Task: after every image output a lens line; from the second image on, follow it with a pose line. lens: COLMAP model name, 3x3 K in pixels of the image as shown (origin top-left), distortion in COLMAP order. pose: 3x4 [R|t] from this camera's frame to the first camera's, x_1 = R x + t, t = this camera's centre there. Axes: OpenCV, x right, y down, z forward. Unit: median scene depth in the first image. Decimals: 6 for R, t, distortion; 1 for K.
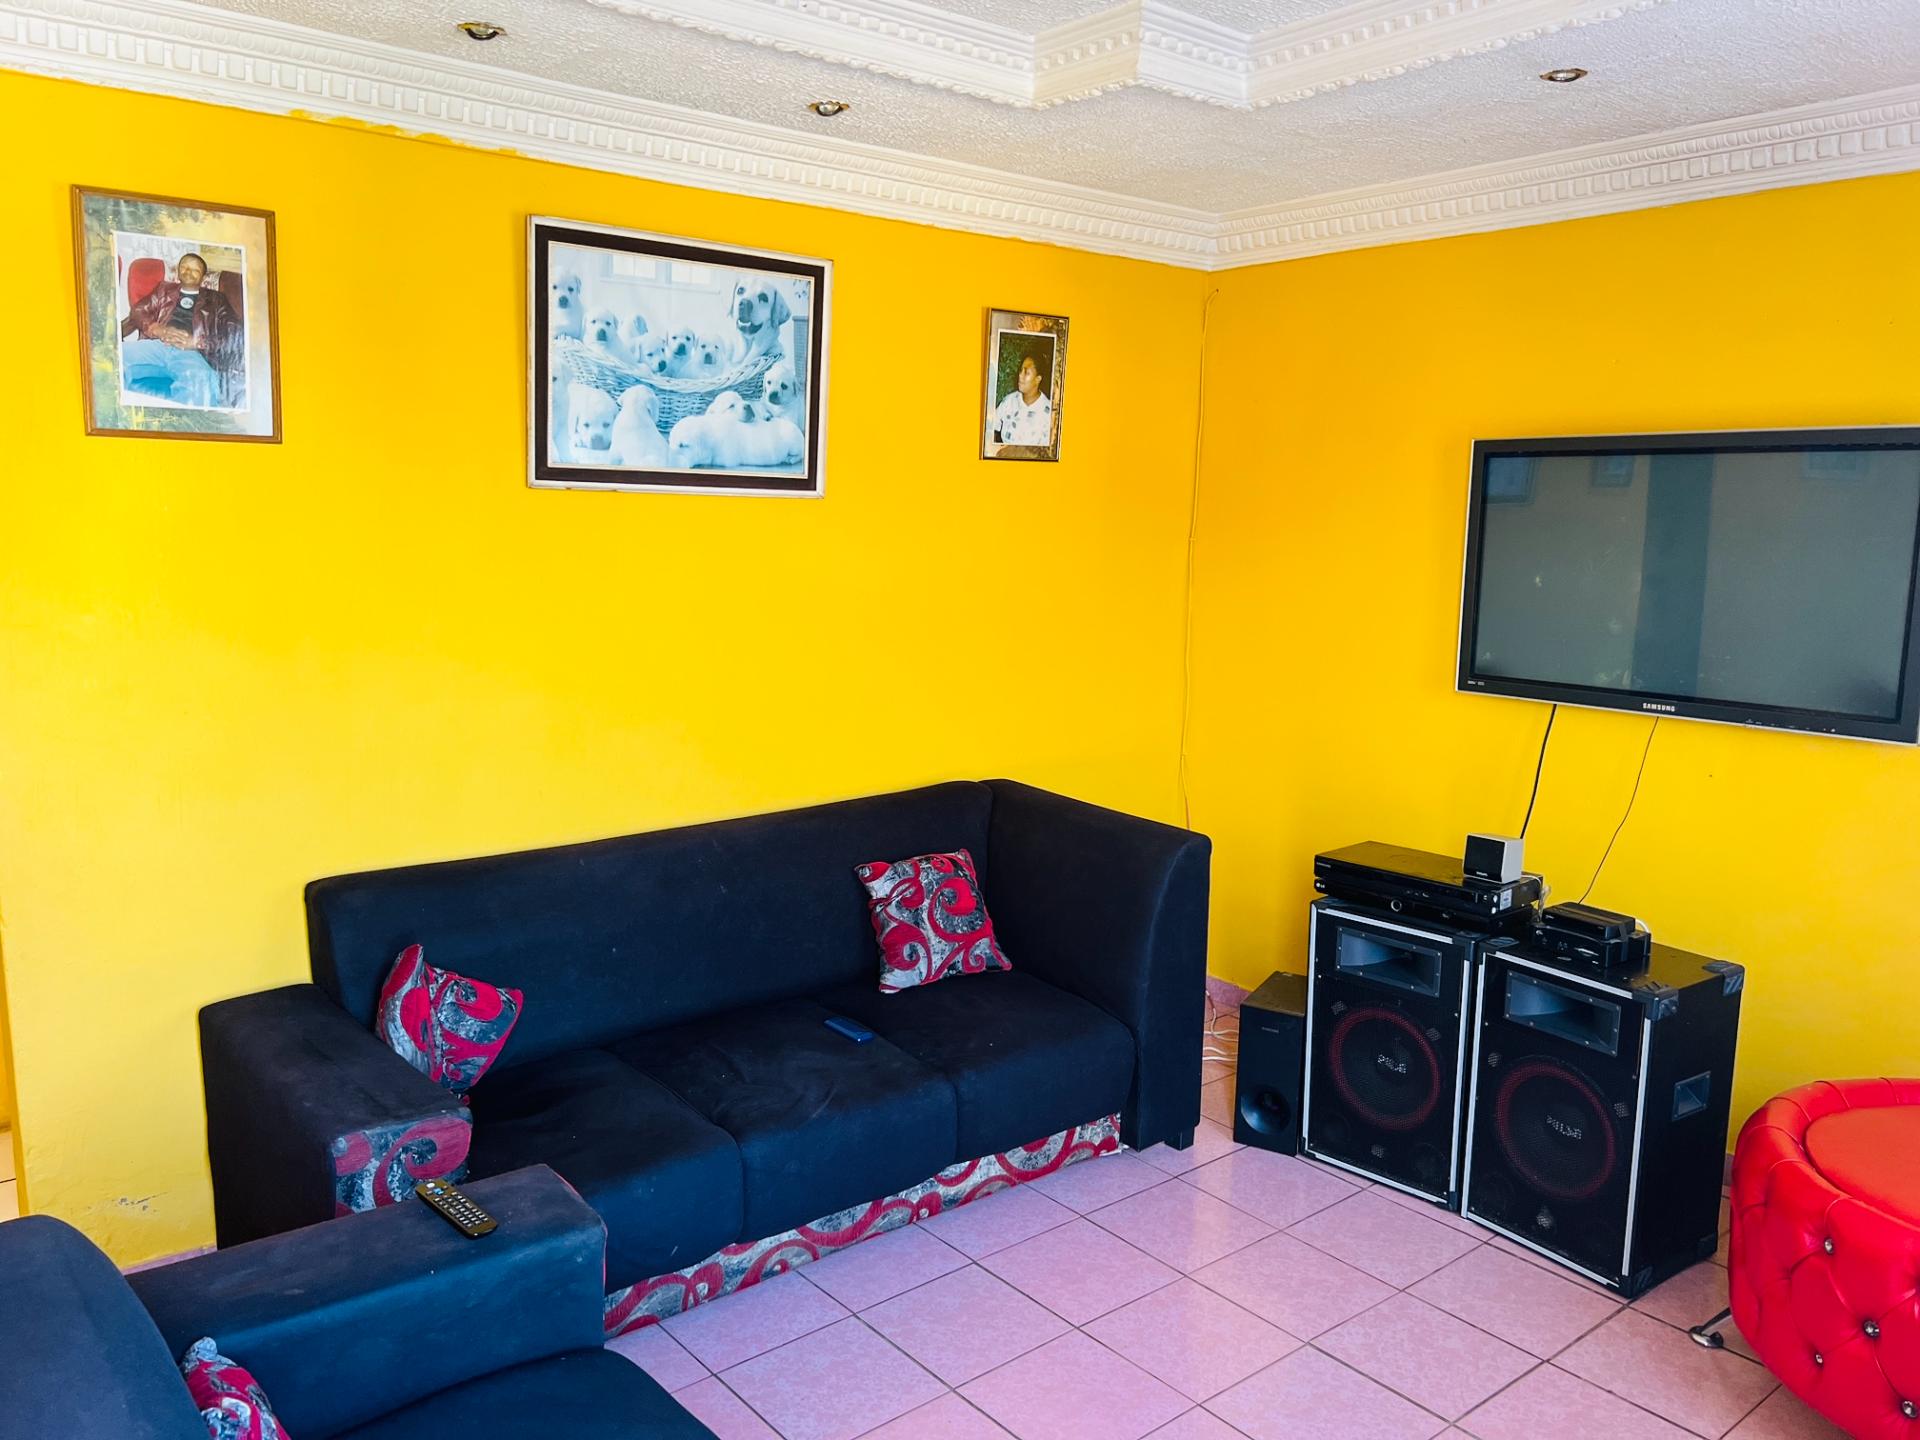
lens RADIAL K [[1458.2, 0, 965.9], [0, 1458.2, 724.1], [0, 0, 1]] dist [0.083832, -0.086345]
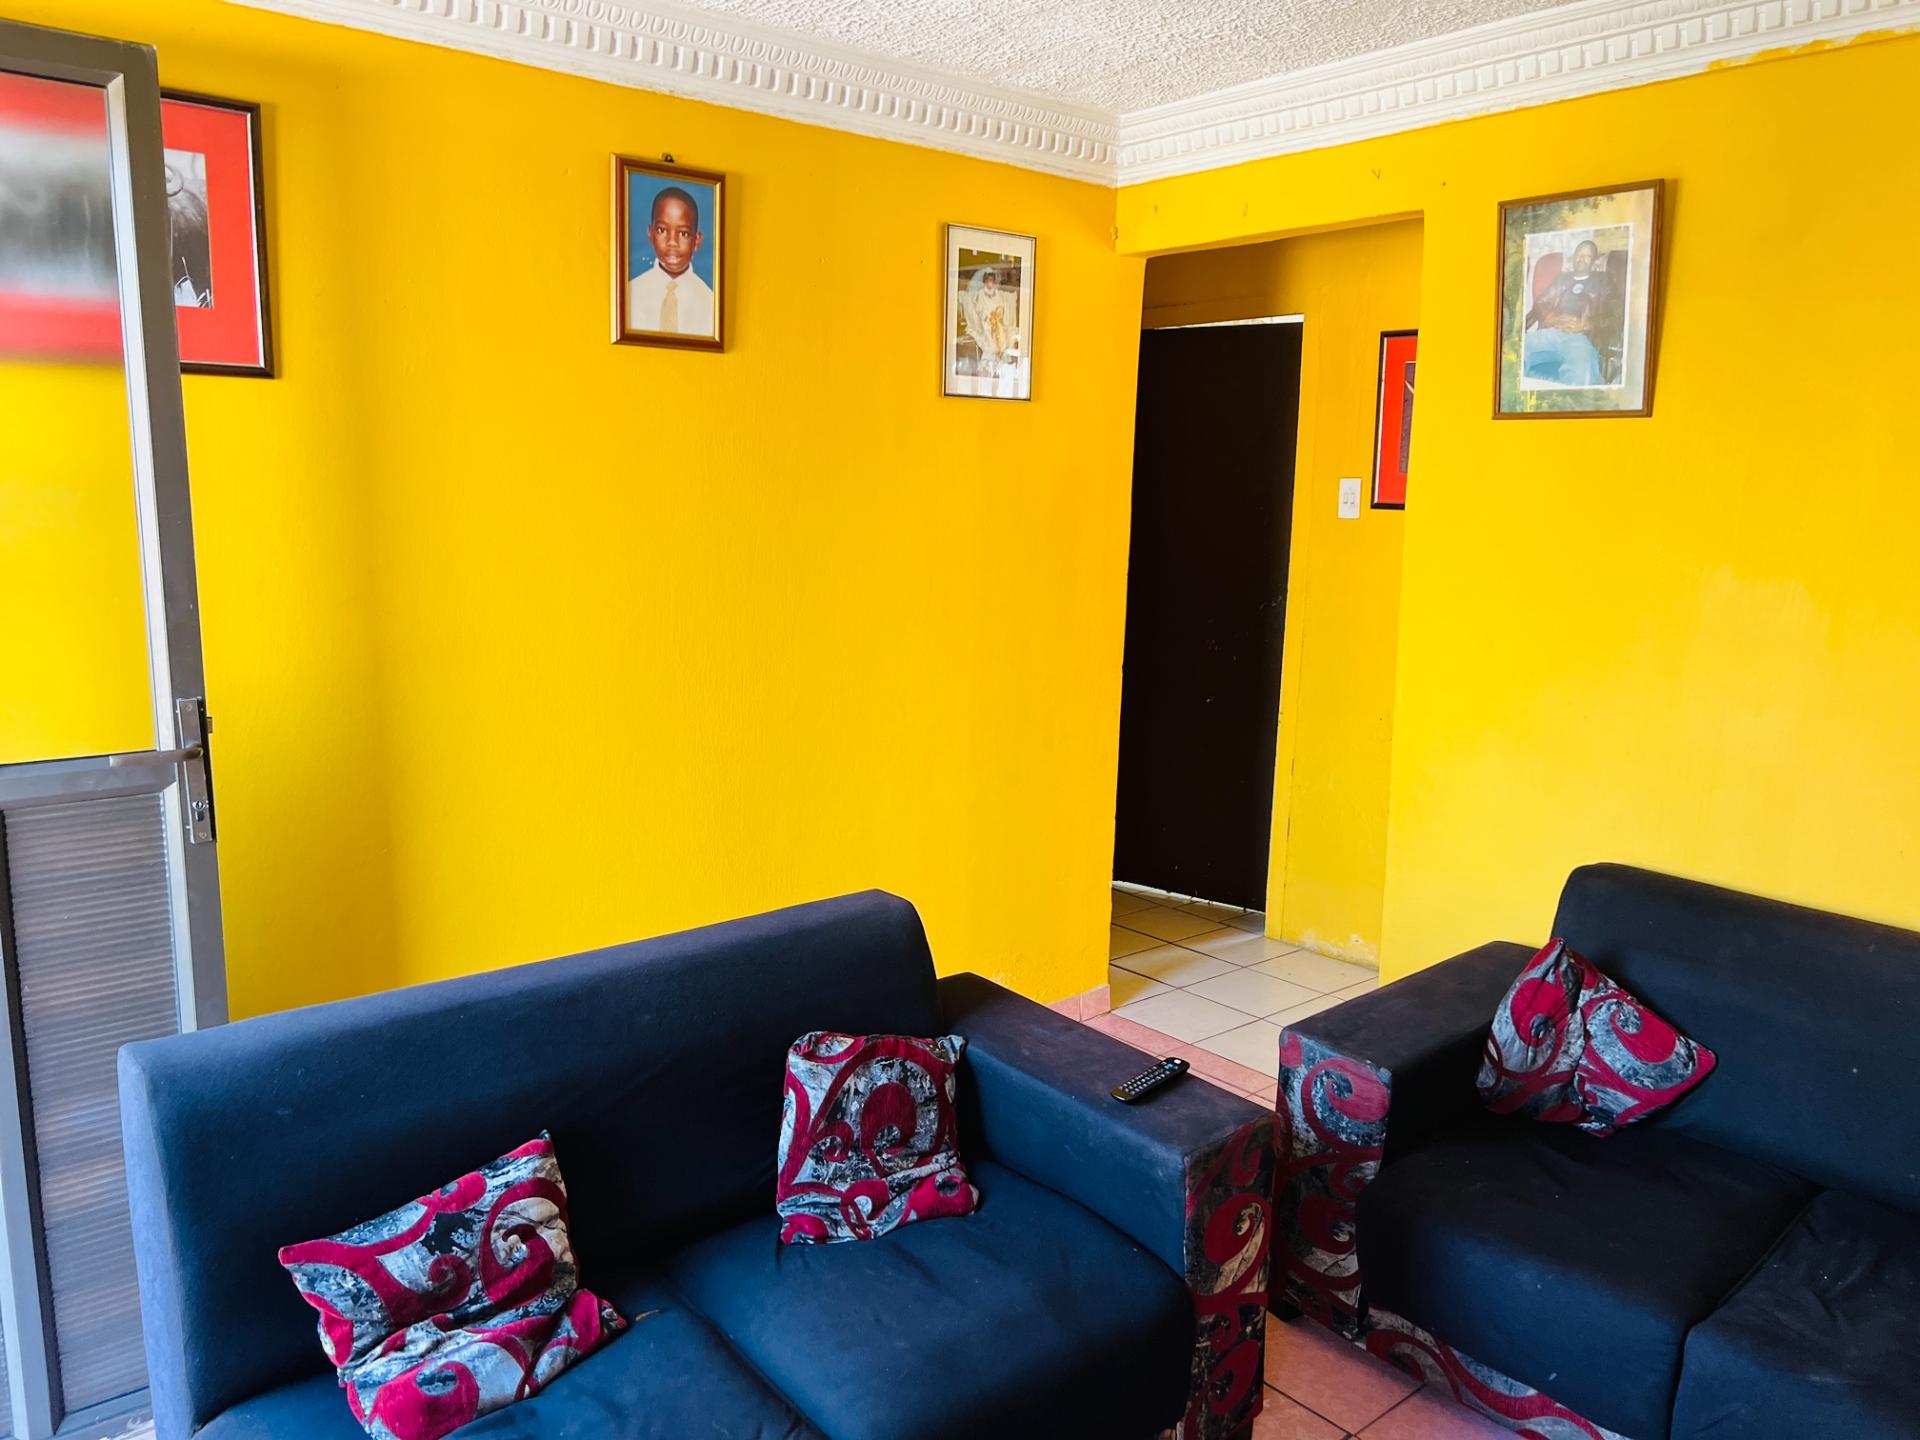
lens RADIAL K [[1444.1, 0, 961.0], [0, 1444.1, 700.1], [0, 0, 1]] dist [0.059201, -0.047355]
pose [[0.014759, 0.141435, -0.989837, 0.547071], [-0.166652, 0.976447, 0.137037, -0.067119], [0.985905, 0.162936, 0.037982, 0.579328]]
